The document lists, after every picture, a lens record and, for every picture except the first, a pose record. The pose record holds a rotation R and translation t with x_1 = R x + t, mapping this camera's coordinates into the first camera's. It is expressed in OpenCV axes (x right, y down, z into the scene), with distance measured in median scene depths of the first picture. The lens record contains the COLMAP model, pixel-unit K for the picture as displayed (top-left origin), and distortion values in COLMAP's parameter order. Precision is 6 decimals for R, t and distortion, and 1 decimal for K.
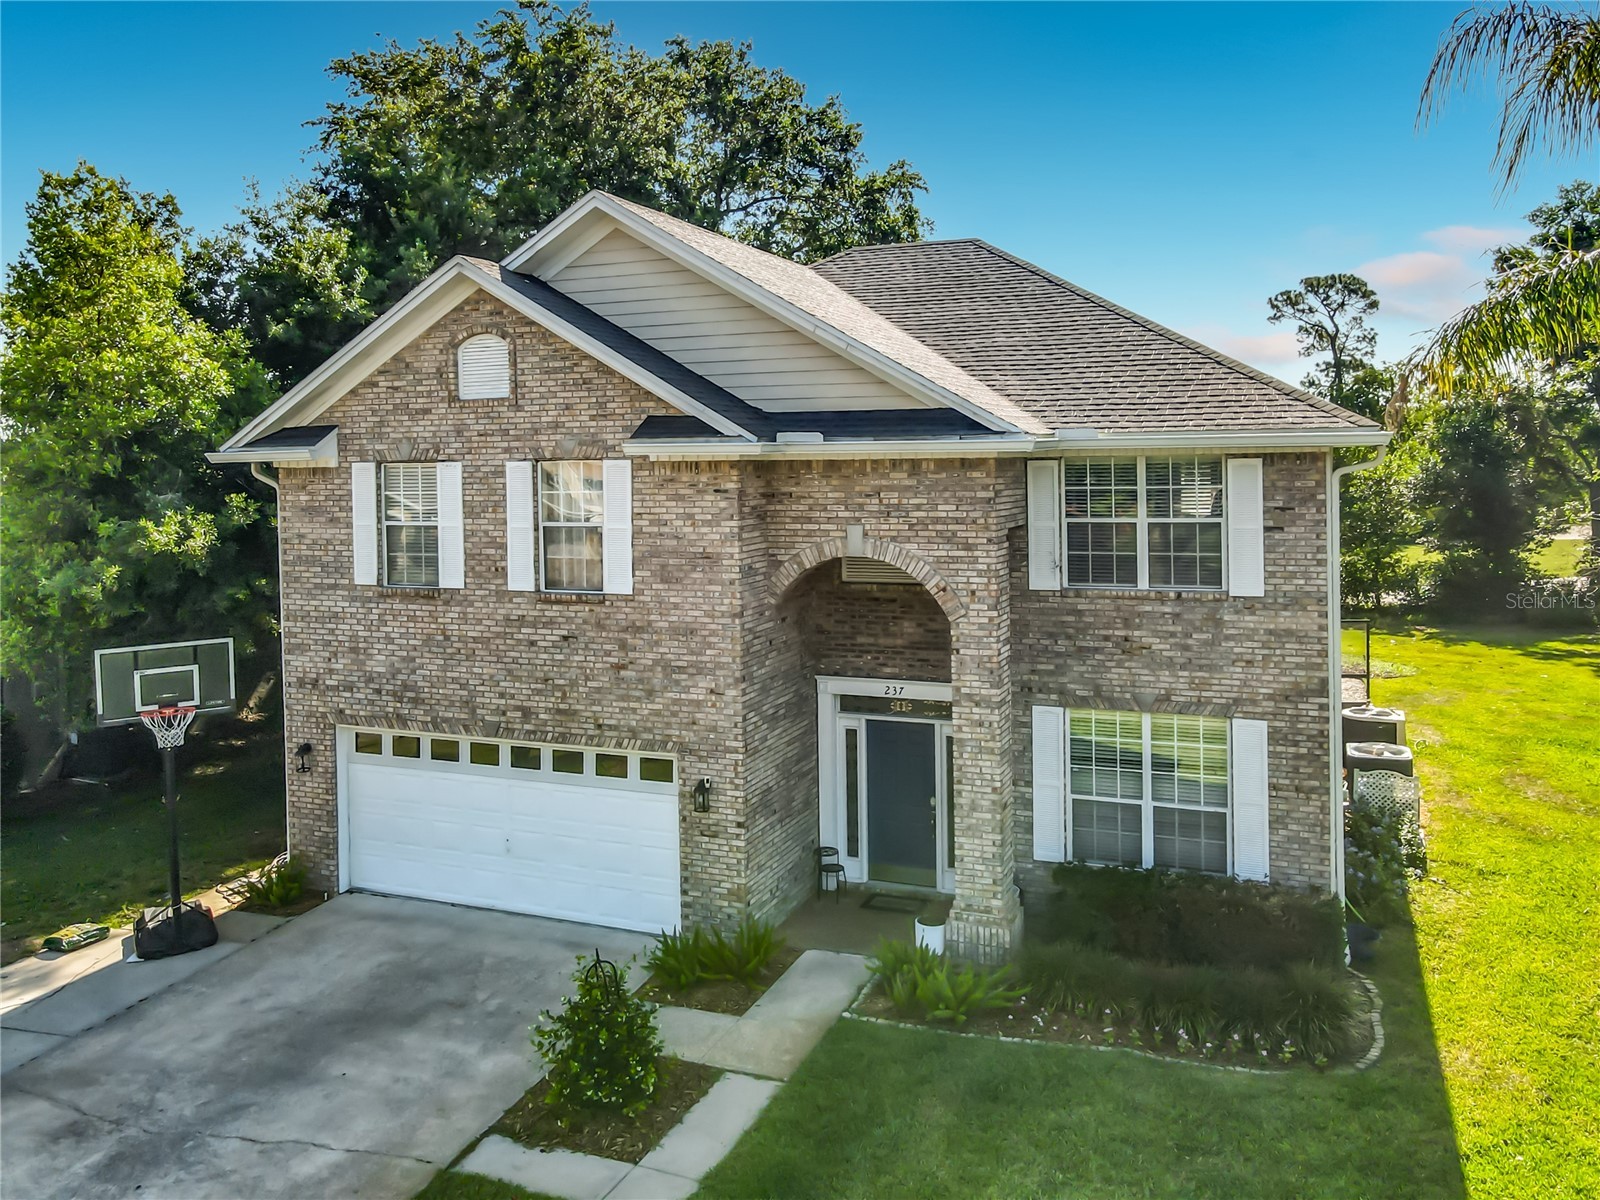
lens RADIAL K [[1161.0, 0, 800.0], [0, 1161.0, 600.0], [0, 0, 1]] dist [0.021528, 0.003313]
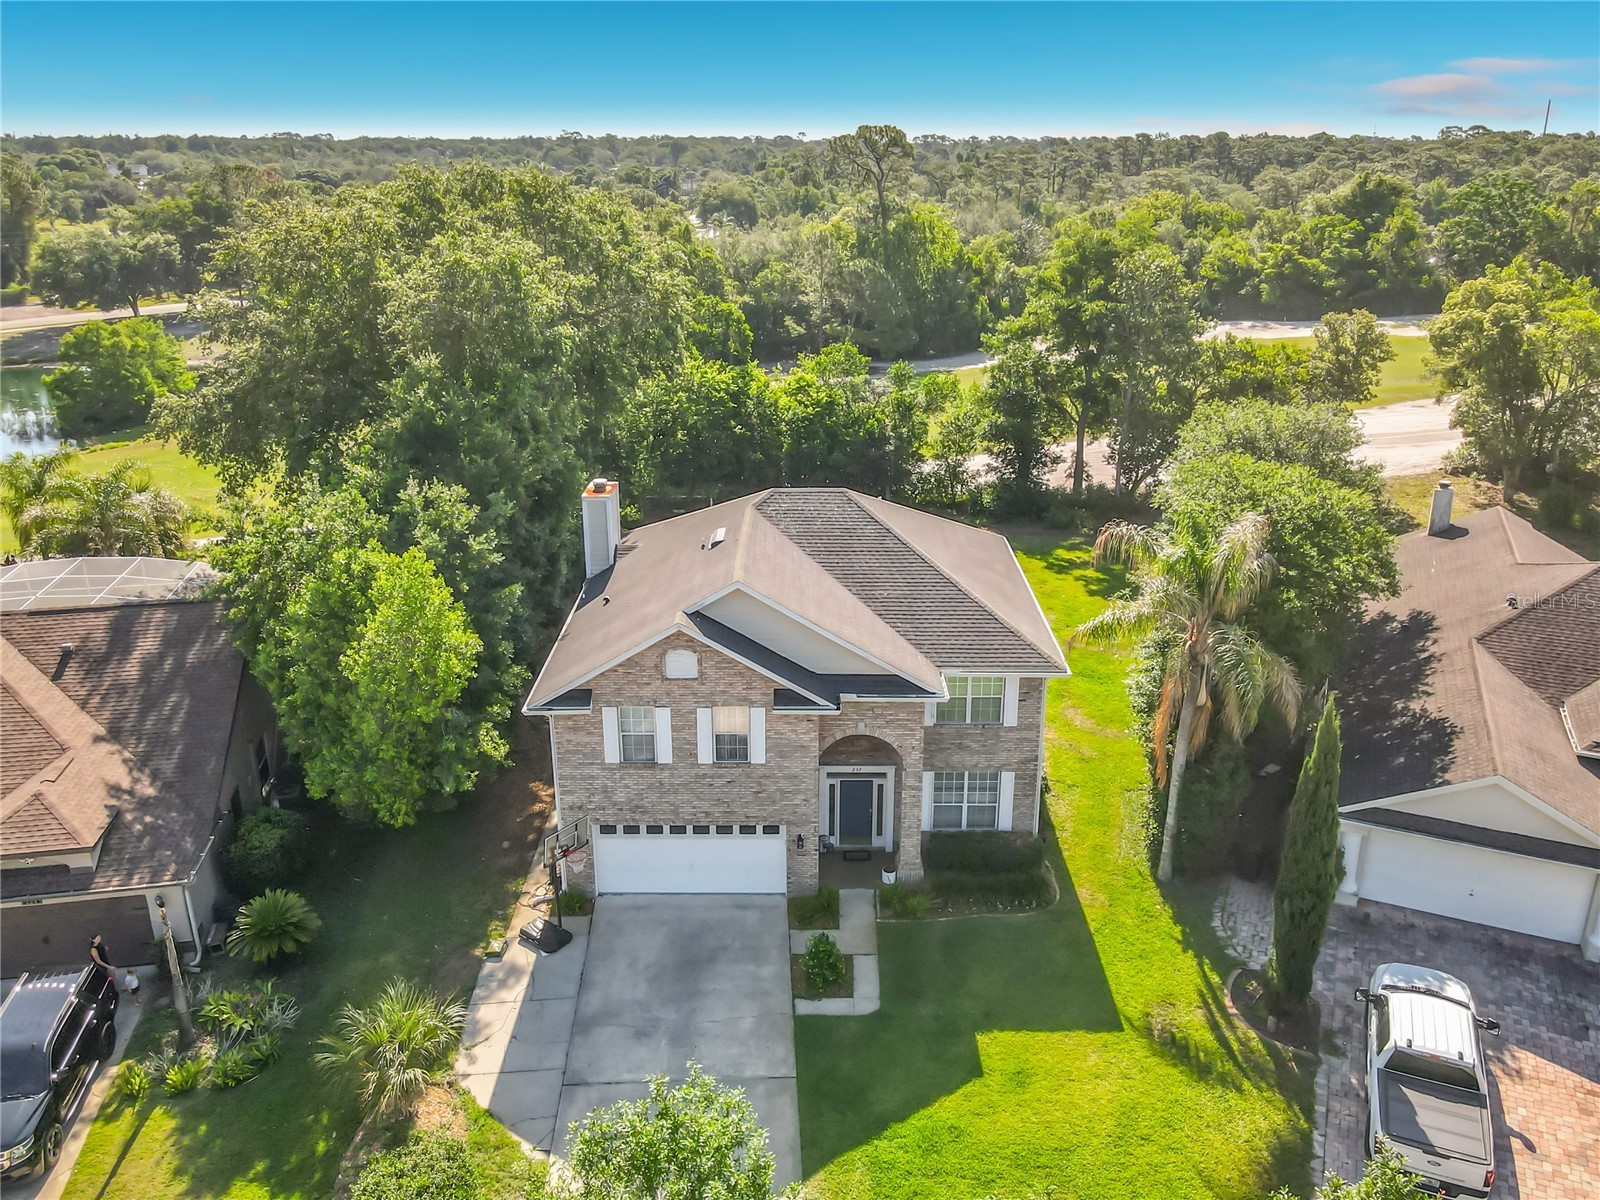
lens RADIAL K [[1117.0, 0, 778.3], [0, 1117.0, 647.6], [0, 0, 1]] dist [0.006365, -0.001205]
pose [[0.937228, -0.139747, 0.319492, -0.765055], [0.040991, 0.953987, 0.297032, -0.842241], [-0.346300, -0.265290, 0.899832, -0.863964]]
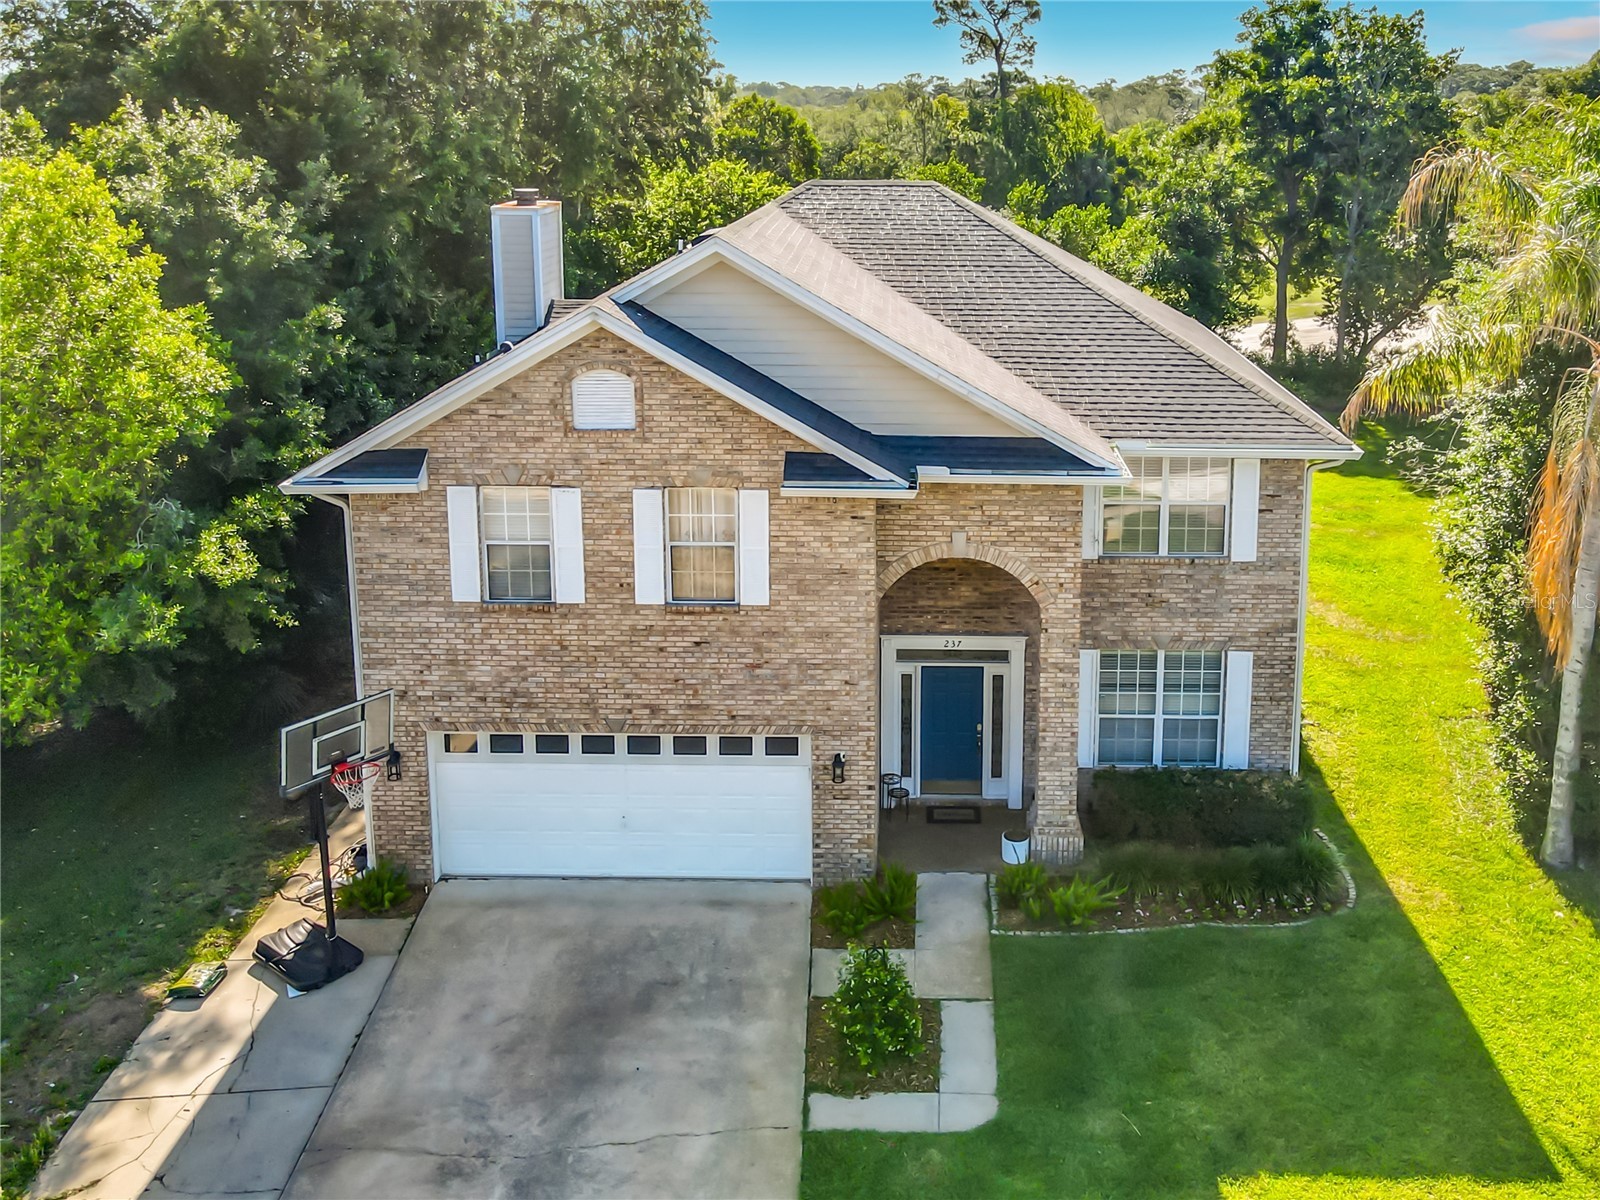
lens RADIAL K [[1276.8, 0, 874.3], [0, 1276.8, 531.3], [0, 0, 1]] dist [0.023421, -0.004662]
pose [[0.940879, -0.089556, 0.326690, -0.439243], [0.035332, 0.985104, 0.168292, -0.275391], [-0.336895, -0.146800, 0.930028, -0.166857]]
